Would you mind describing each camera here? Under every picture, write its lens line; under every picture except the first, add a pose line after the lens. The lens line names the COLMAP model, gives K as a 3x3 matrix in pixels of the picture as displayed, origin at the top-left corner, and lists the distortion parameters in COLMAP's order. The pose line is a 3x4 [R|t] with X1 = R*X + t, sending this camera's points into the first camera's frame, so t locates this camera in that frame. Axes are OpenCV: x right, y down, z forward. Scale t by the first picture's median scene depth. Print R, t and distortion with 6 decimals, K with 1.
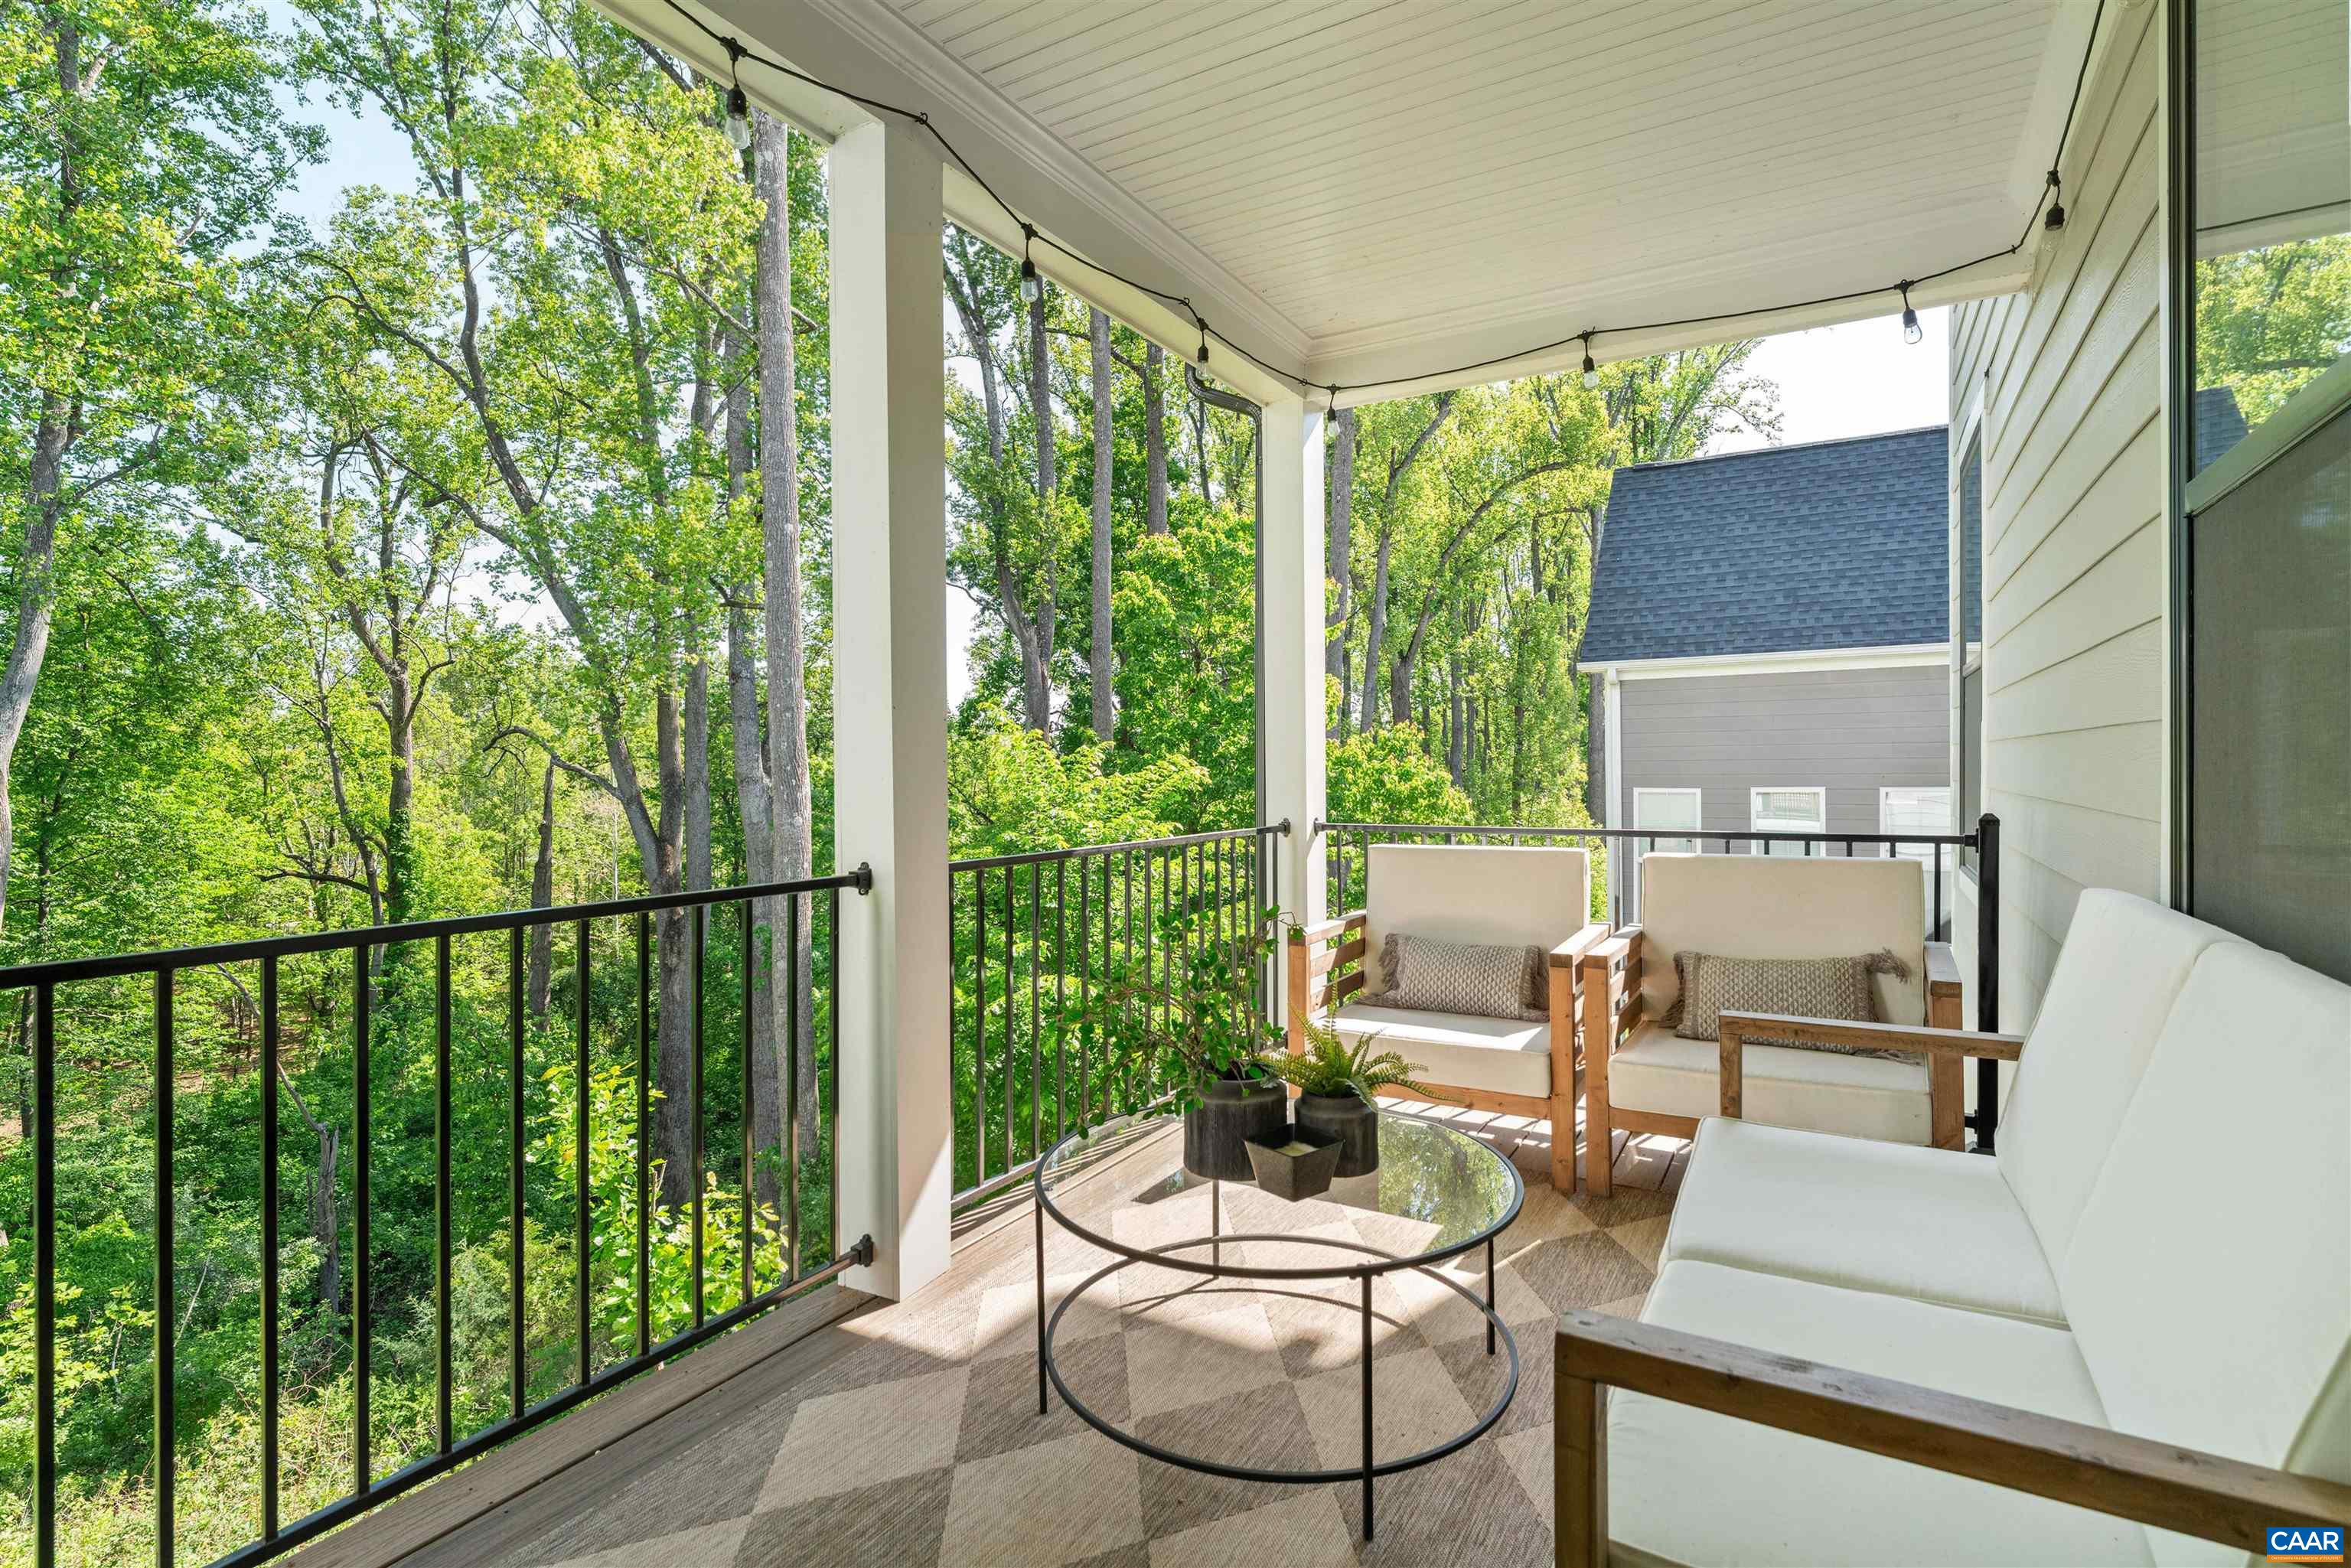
lens RADIAL K [[1140.5, 0, 1178.5], [0, 1140.5, 771.3], [0, 0, 1]] dist [0.002307, 0.000323]
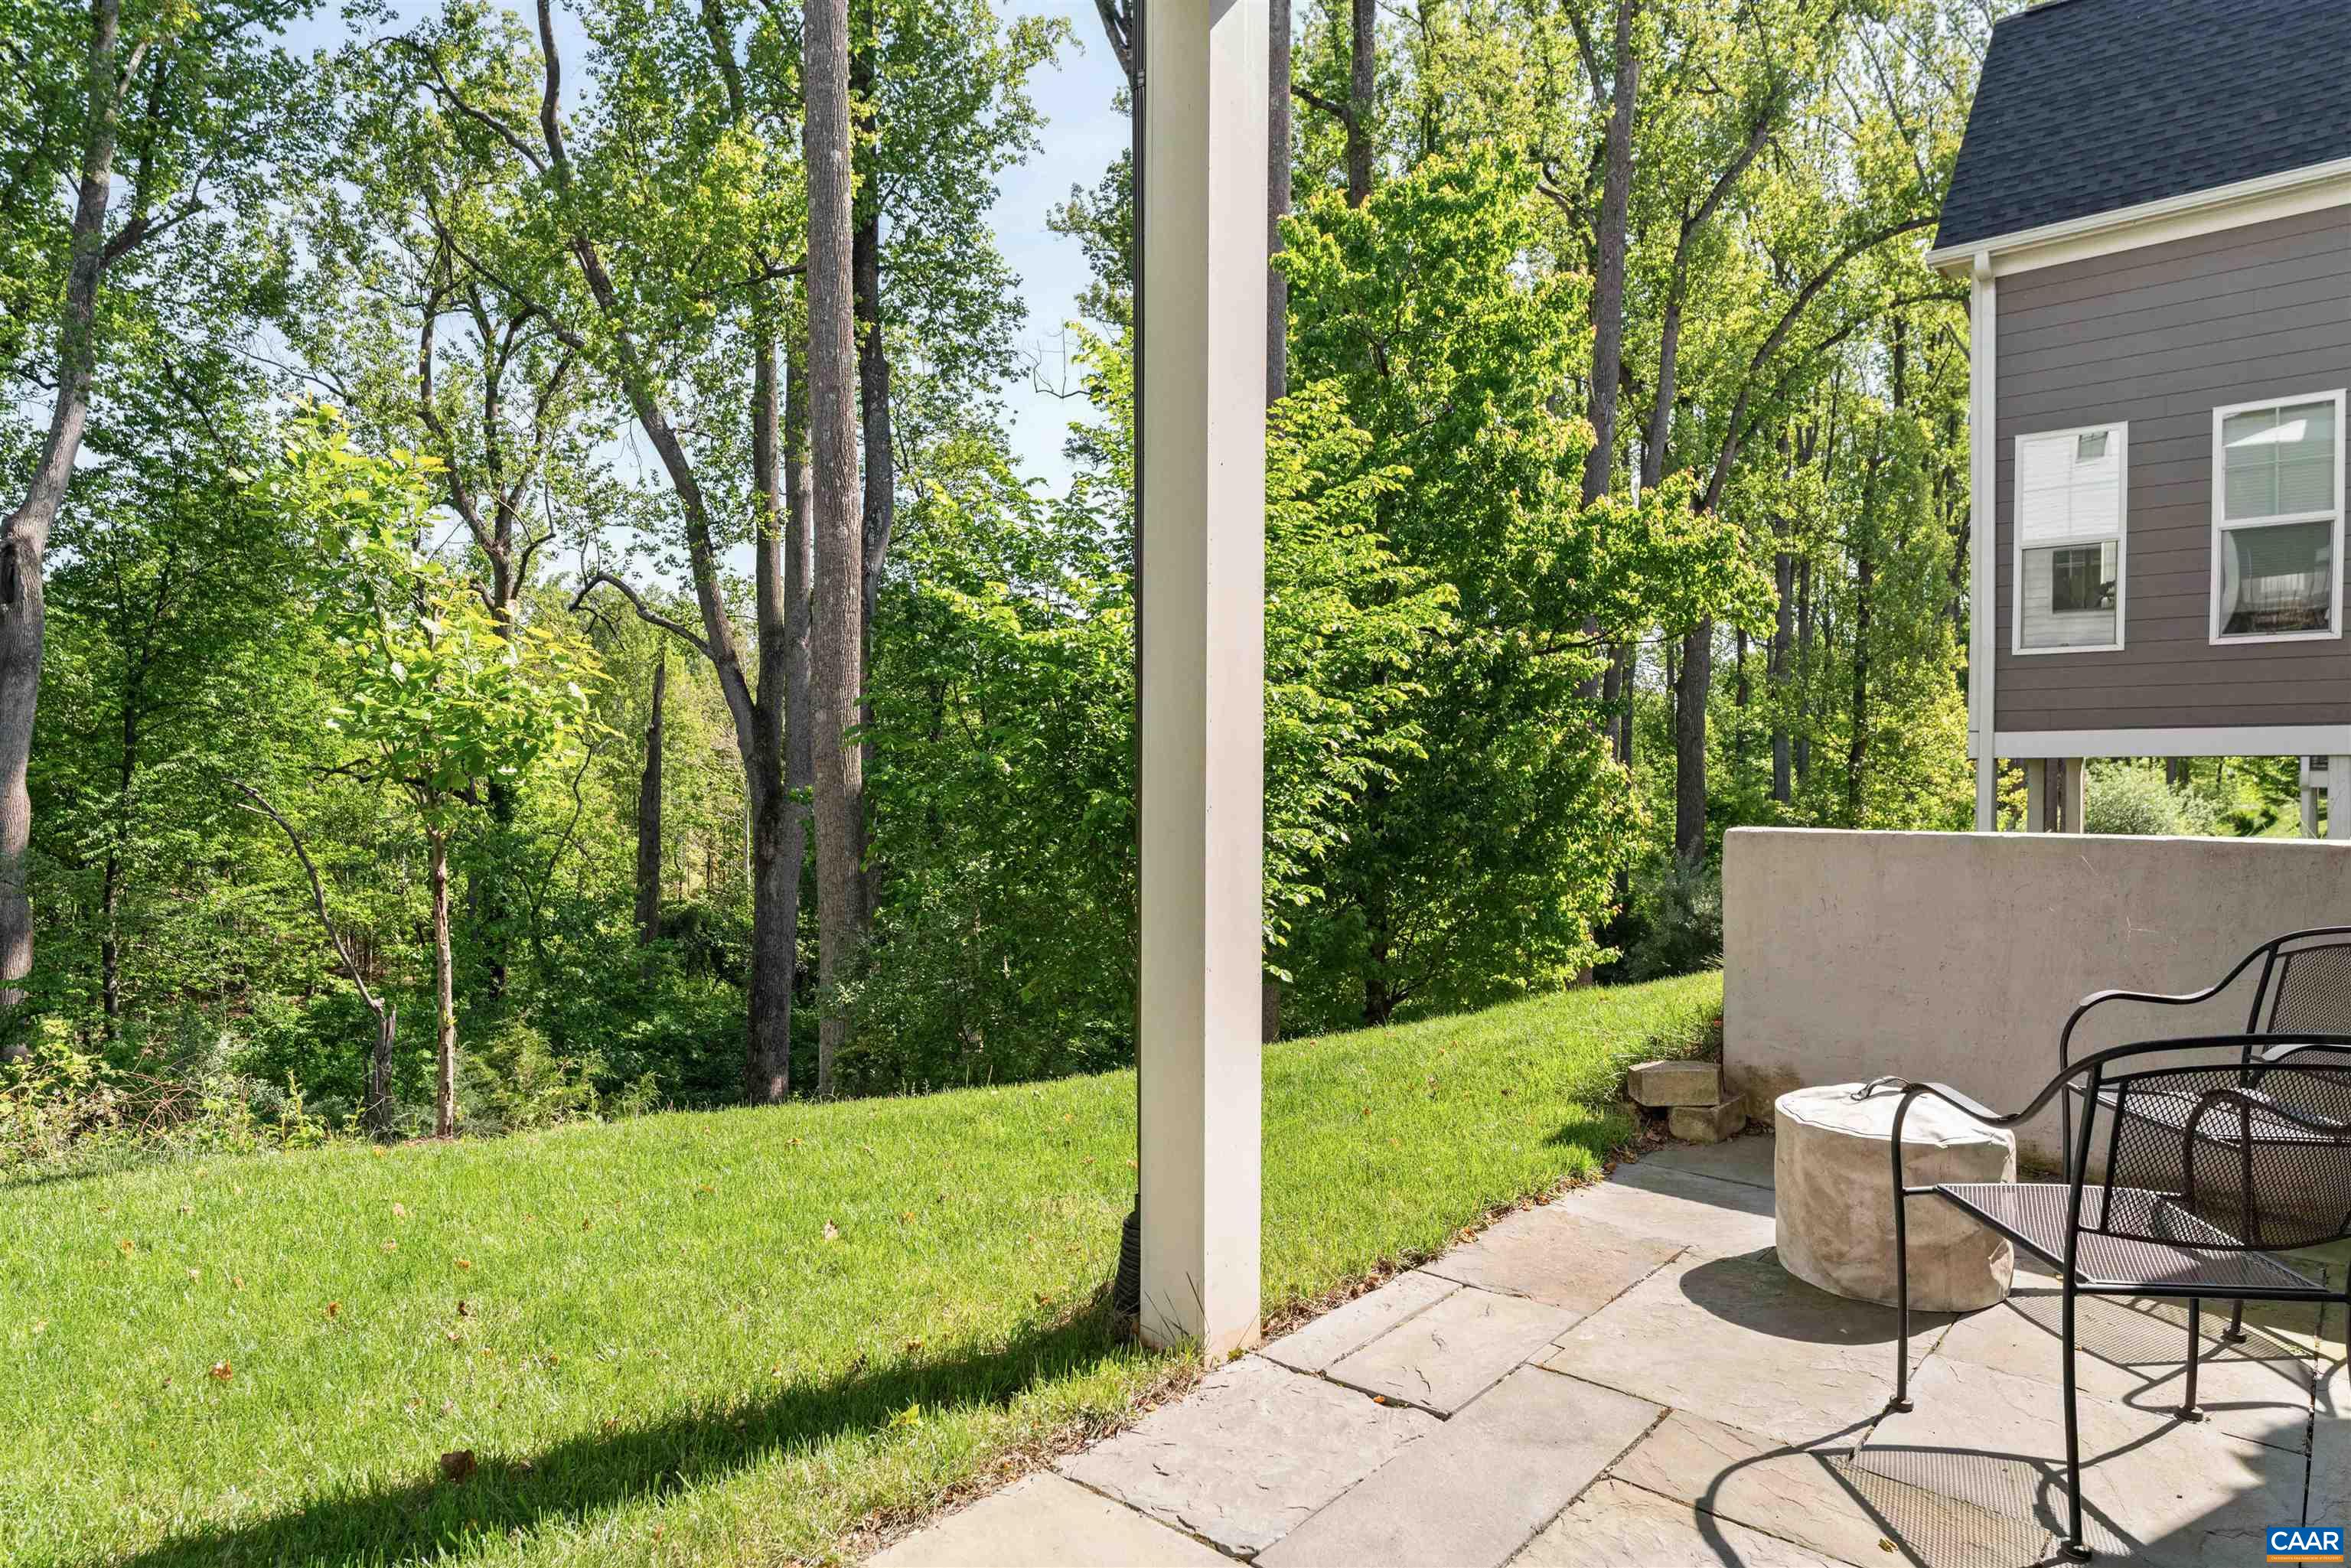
lens RADIAL K [[1385.5, 0, 1170.3], [0, 1385.5, 790.7], [0, 0, 1]] dist [0.001006, 0.001024]
pose [[0.983223, 0.015847, -0.181720, 0.025791], [-0.014051, 0.999839, 0.011165, 0.088296], [0.181867, -0.008424, 0.983287, 0.045379]]
